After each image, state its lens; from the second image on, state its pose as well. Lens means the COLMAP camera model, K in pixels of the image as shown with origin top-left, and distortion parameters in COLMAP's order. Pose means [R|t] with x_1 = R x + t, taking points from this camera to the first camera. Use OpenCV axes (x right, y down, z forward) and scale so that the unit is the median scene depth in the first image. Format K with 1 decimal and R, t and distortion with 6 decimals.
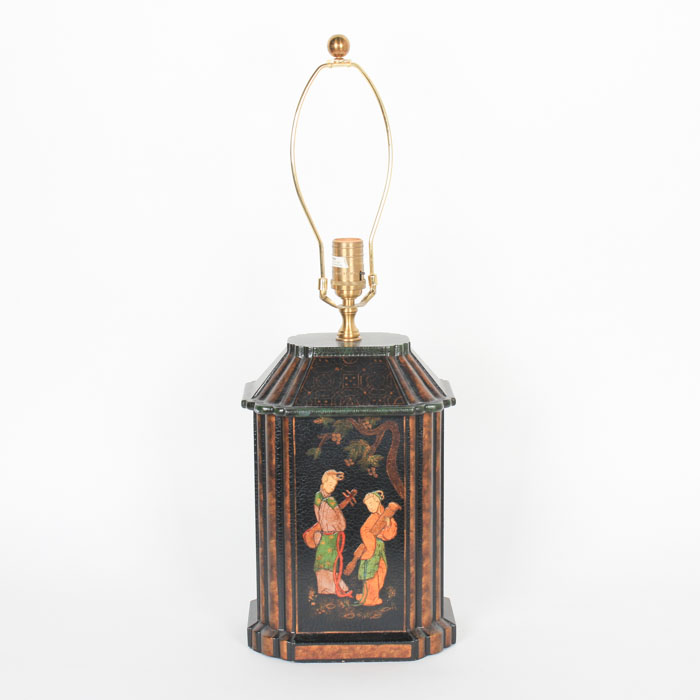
lens RADIAL K [[1894.0, 0, 350.0], [0, 1894.0, 350.0], [0, 0, 1]] dist [-0.046192, -0.612043]
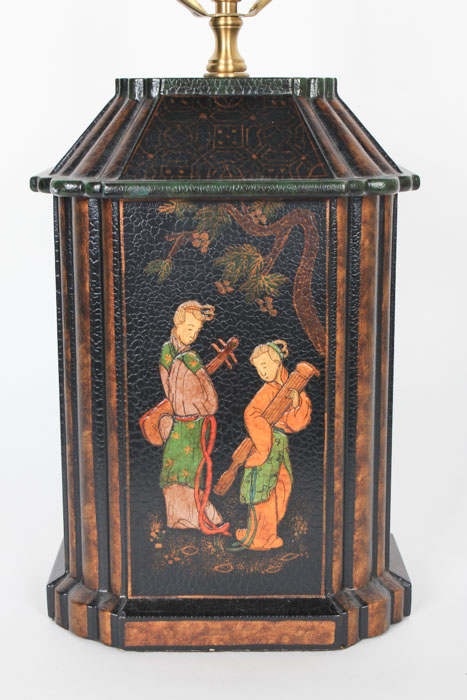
lens RADIAL K [[1529.9, 0, 233.5], [0, 1529.9, 350.0], [0, 0, 1]] dist [-0.157818, -0.203469]
pose [[0.999912, 0.007351, -0.011034, 0.007066], [-0.007056, 0.999622, 0.026554, 0.064942], [0.011225, -0.026474, 0.999586, 0.556967]]
